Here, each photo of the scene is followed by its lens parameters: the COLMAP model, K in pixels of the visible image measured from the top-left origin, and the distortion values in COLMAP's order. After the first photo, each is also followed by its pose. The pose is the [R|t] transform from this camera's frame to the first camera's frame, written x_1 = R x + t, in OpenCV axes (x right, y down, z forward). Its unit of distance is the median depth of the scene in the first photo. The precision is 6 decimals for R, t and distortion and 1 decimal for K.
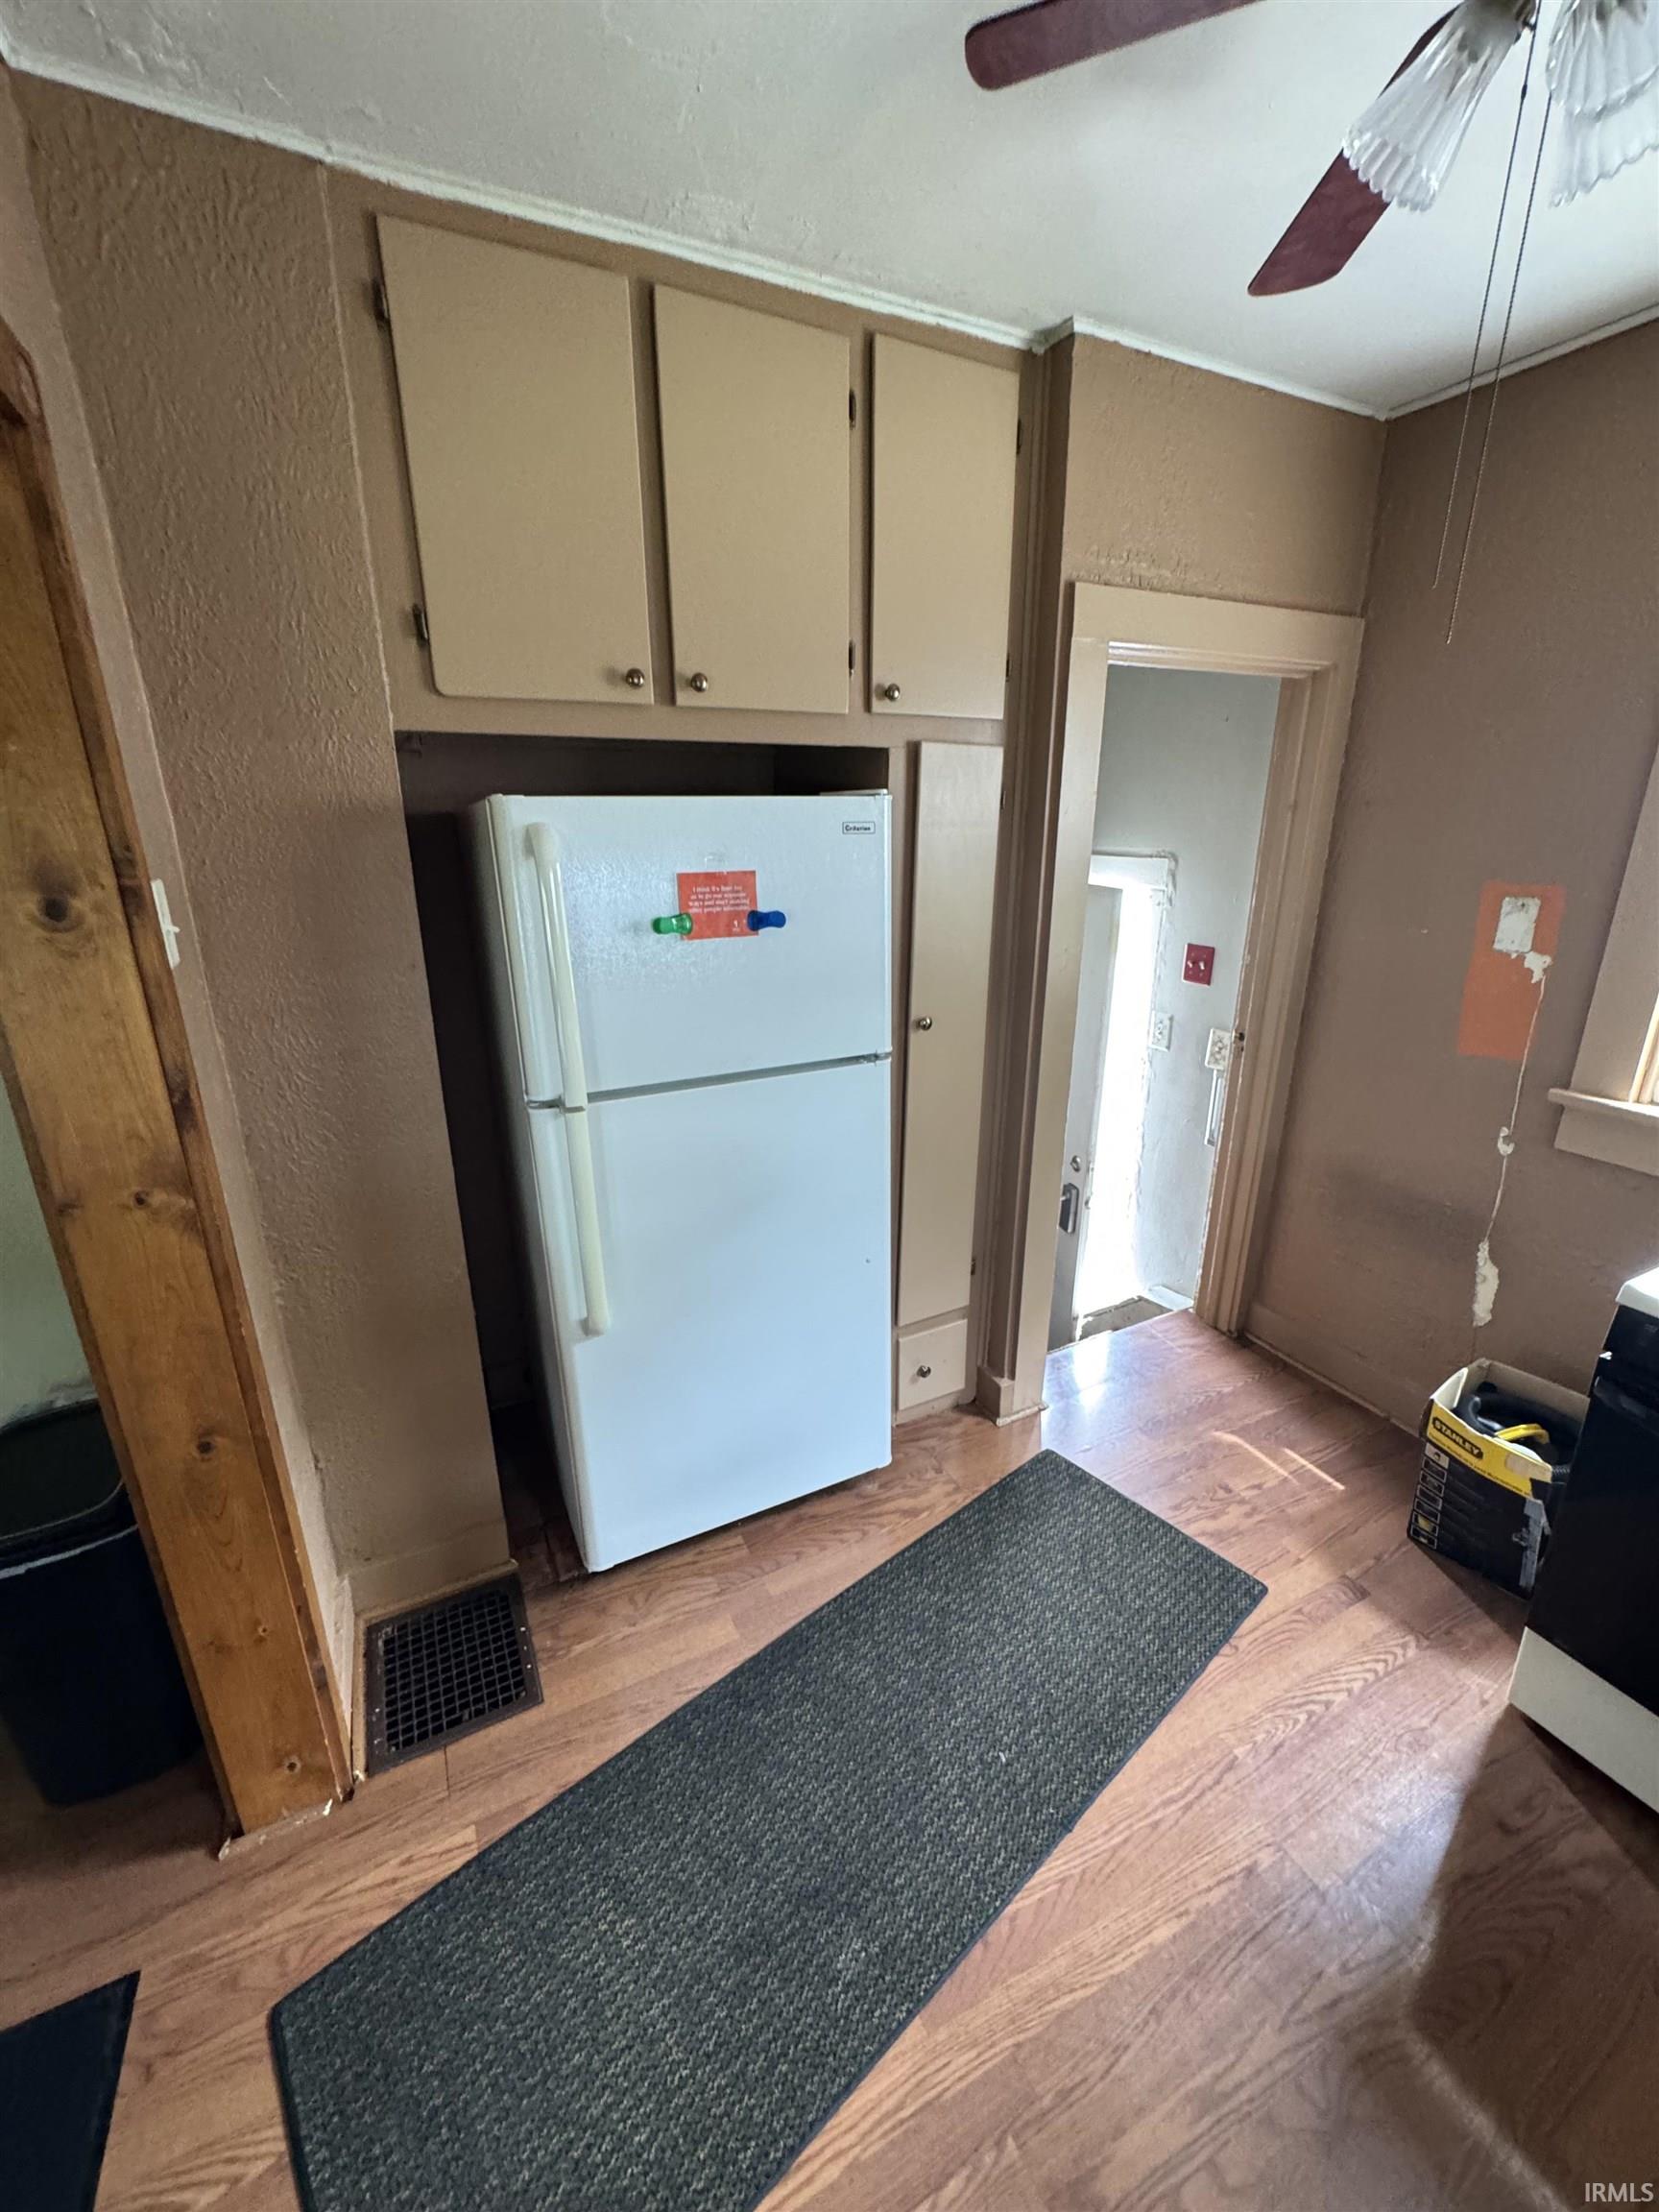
lens RADIAL K [[887.7, 0, 829.2], [0, 887.7, 1109.6], [0, 0, 1]] dist [0.000398, 0.000149]
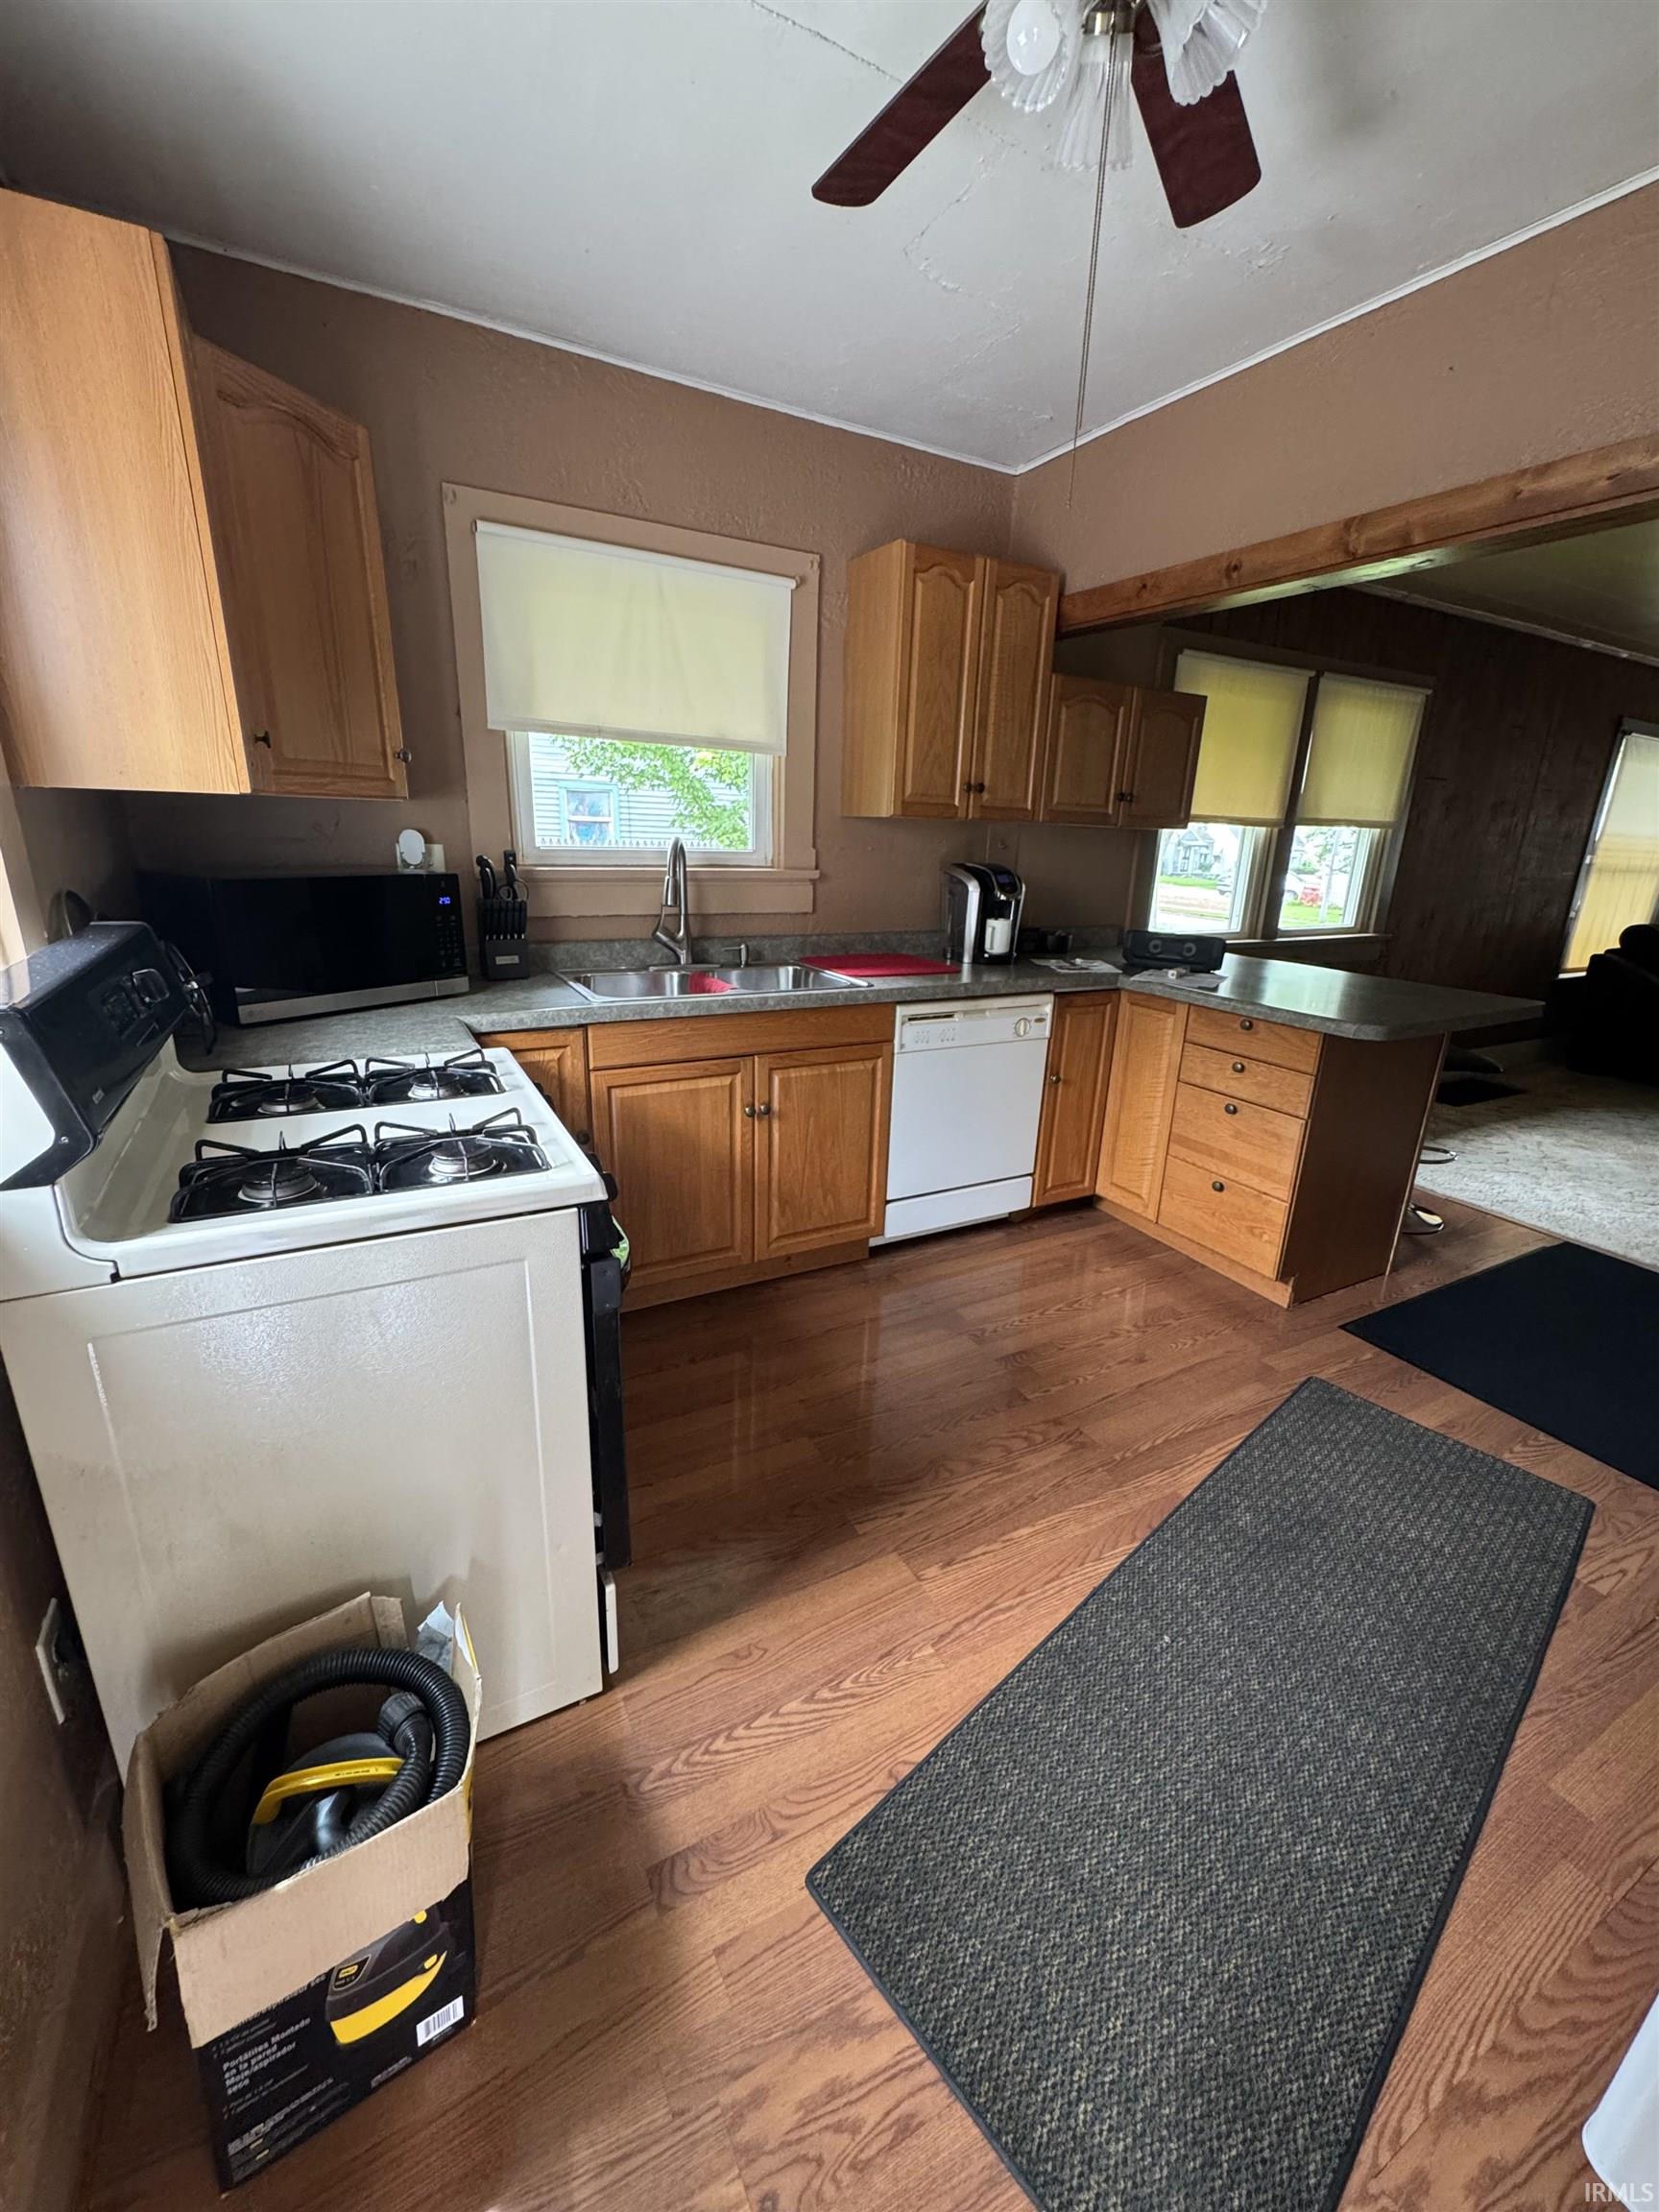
lens RADIAL K [[887.7, 0, 832.3], [0, 887.7, 1115.5], [0, 0, 1]] dist [0.000398, 0.000149]
pose [[-0.998986, -0.014750, -0.042530, 0.573249], [-0.036761, 0.812600, 0.581661, -0.289303], [0.025980, 0.582635, -0.812319, 1.344072]]
